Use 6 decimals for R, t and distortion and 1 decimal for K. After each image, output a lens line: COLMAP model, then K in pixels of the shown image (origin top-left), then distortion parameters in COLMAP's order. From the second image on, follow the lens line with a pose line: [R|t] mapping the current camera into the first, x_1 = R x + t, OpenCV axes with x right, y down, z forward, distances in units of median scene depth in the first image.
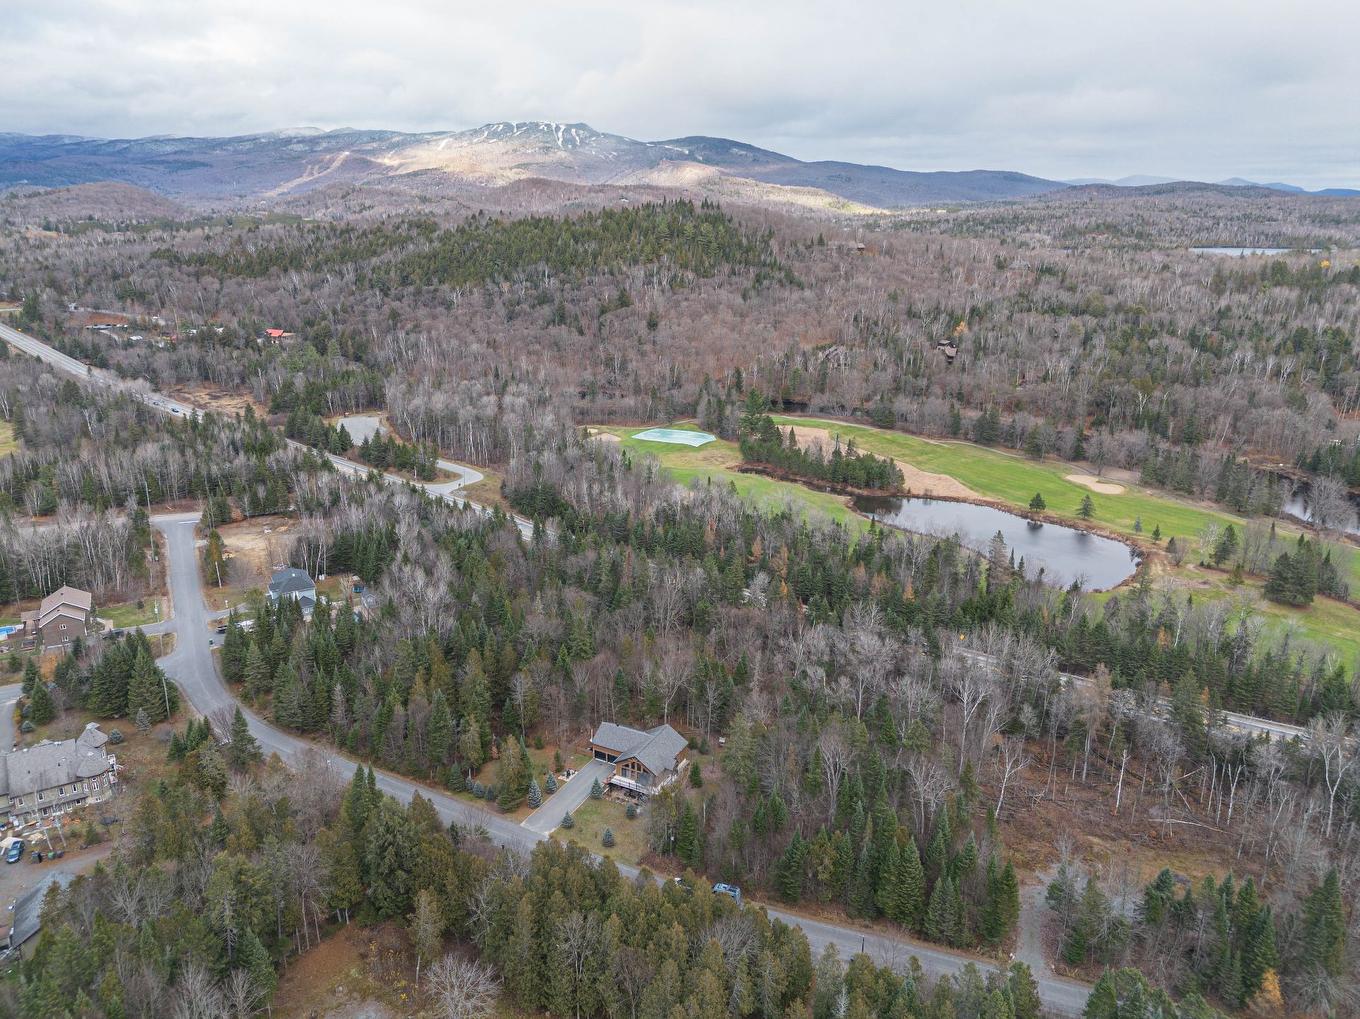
lens RADIAL K [[952.6, 0, 680.0], [0, 952.6, 509.5], [0, 0, 1]] dist [0.073956, -0.069470]
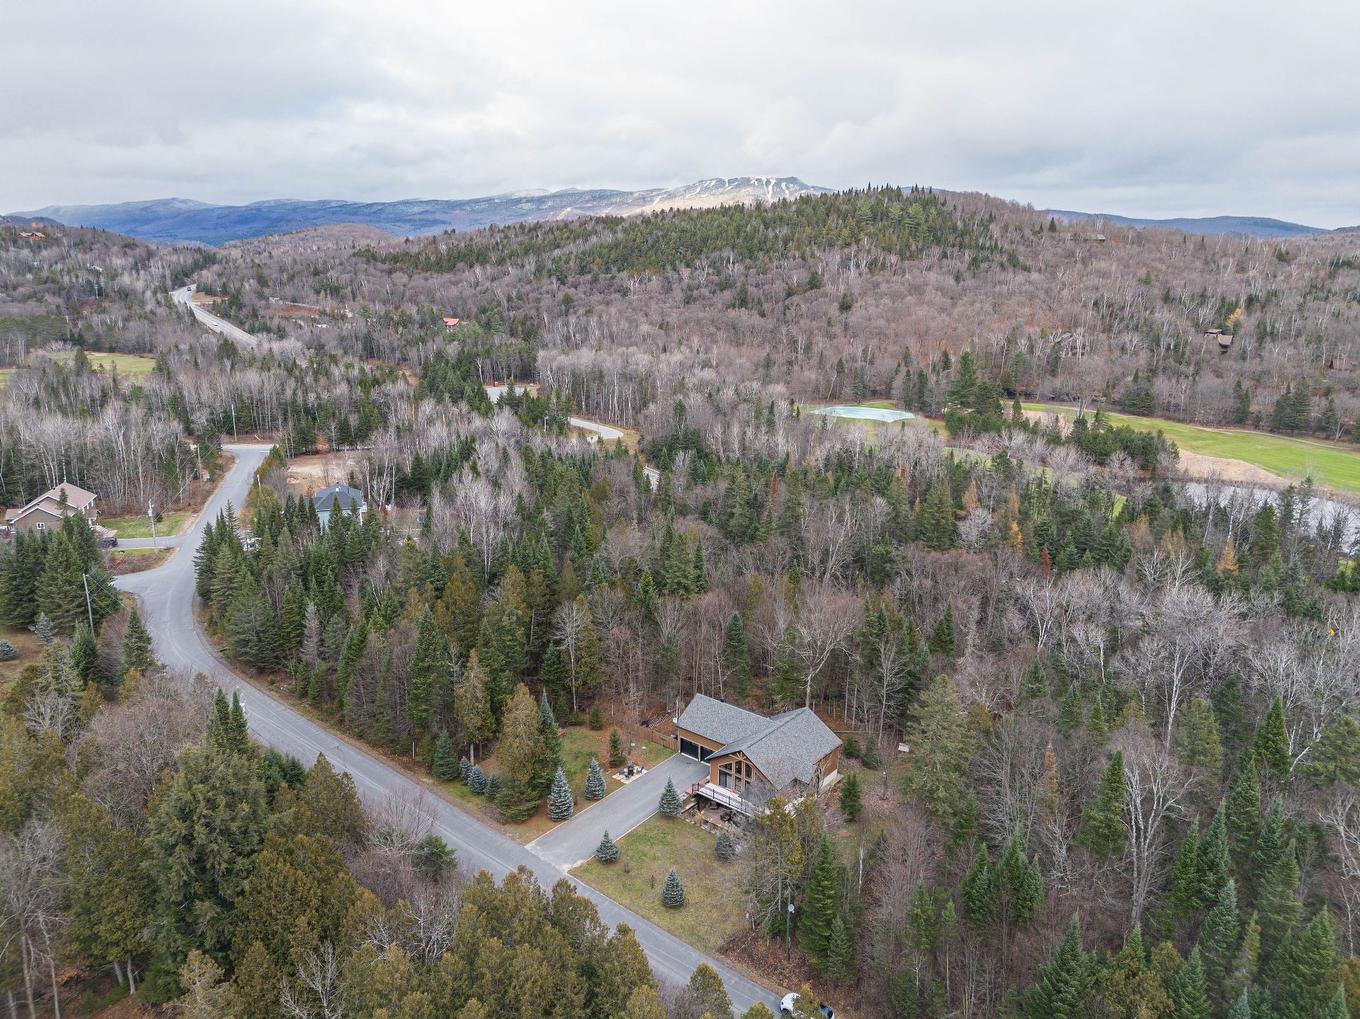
lens RADIAL K [[952.6, 0, 680.0], [0, 952.6, 509.5], [0, 0, 1]] dist [0.073956, -0.069470]
pose [[0.978768, 0.050699, -0.198603, 0.006386], [-0.061718, 0.996856, -0.049687, 0.043627], [0.195459, 0.060889, 0.978820, 0.128999]]
